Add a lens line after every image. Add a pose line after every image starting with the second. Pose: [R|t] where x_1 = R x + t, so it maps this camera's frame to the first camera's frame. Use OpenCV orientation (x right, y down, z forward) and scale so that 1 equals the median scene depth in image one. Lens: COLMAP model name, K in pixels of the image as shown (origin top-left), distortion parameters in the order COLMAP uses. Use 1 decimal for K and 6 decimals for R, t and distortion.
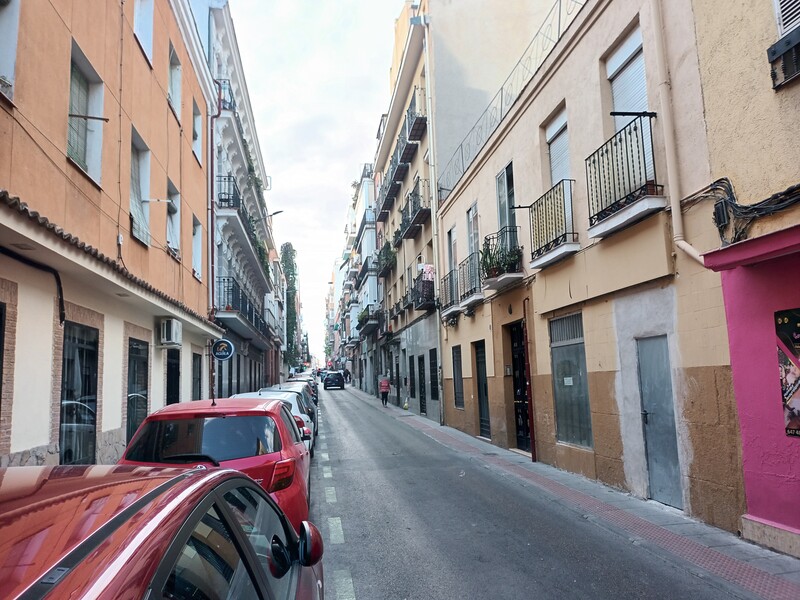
lens RADIAL K [[601.8, 0, 400.0], [0, 601.8, 300.0], [0, 0, 1]] dist [0.072111, -0.093927]
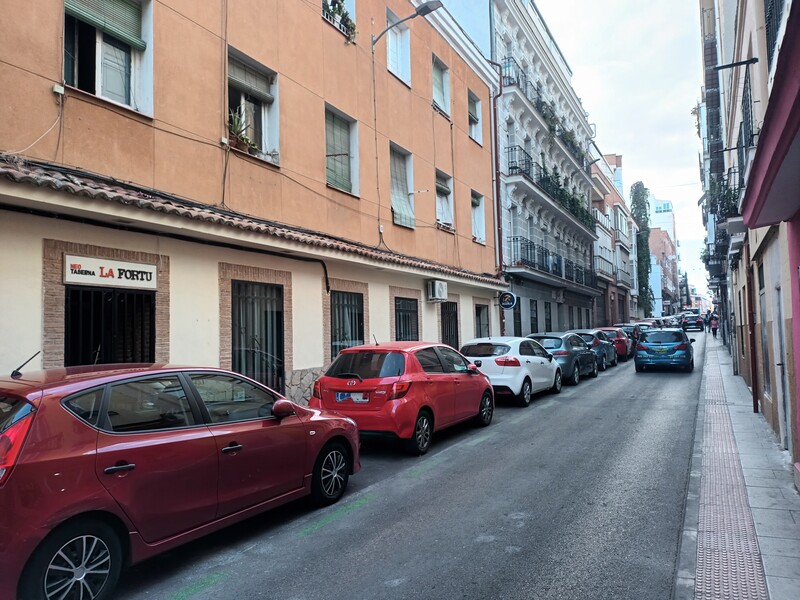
lens RADIAL K [[601.8, 0, 400.0], [0, 601.8, 300.0], [0, 0, 1]] dist [0.072111, -0.093927]
pose [[0.813728, -0.025087, -0.580704, 0.284032], [0.078828, 0.994601, 0.067493, -0.018620], [0.575875, -0.100697, 0.811312, -0.095668]]
